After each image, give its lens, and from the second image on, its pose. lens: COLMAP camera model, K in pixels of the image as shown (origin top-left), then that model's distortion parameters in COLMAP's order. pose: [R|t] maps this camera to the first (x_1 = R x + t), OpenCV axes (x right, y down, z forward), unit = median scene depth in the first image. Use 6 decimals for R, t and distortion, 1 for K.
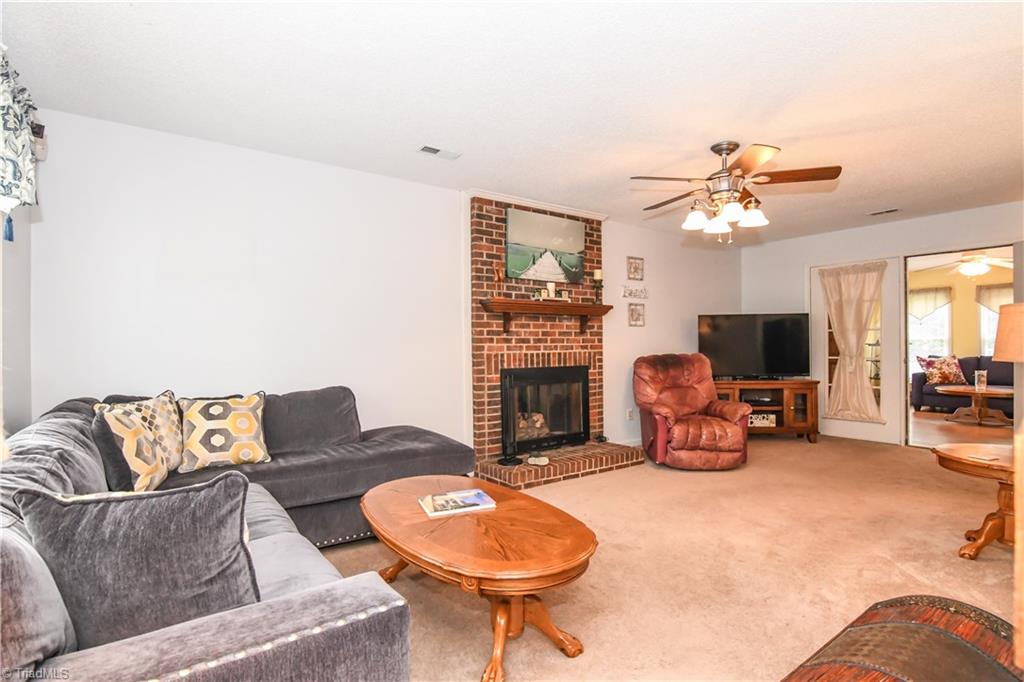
lens RADIAL K [[502.0, 0, 513.4], [0, 502.0, 343.5], [0, 0, 1]] dist [0.001019, -0.006443]
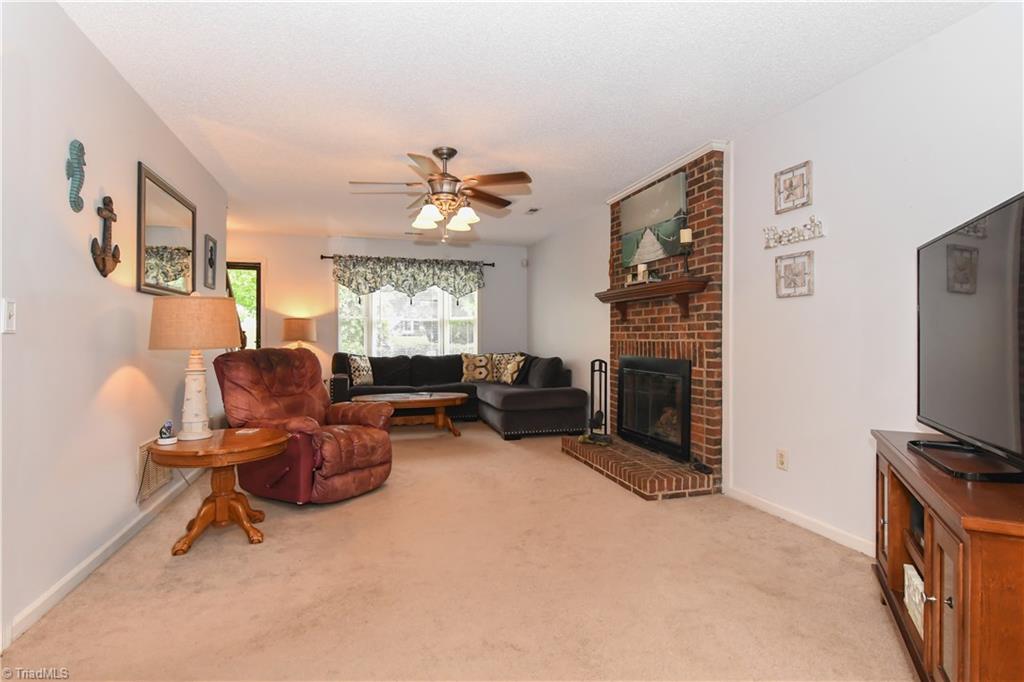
lens RADIAL K [[502.0, 0, 511.4], [0, 502.0, 337.0], [0, 0, 1]] dist [0.001019, -0.006443]
pose [[-0.317530, 0.005759, -0.948231, 0.969069], [0.001521, 0.999983, 0.005564, 0.004764], [0.948247, 0.000325, -0.317533, 1.021872]]
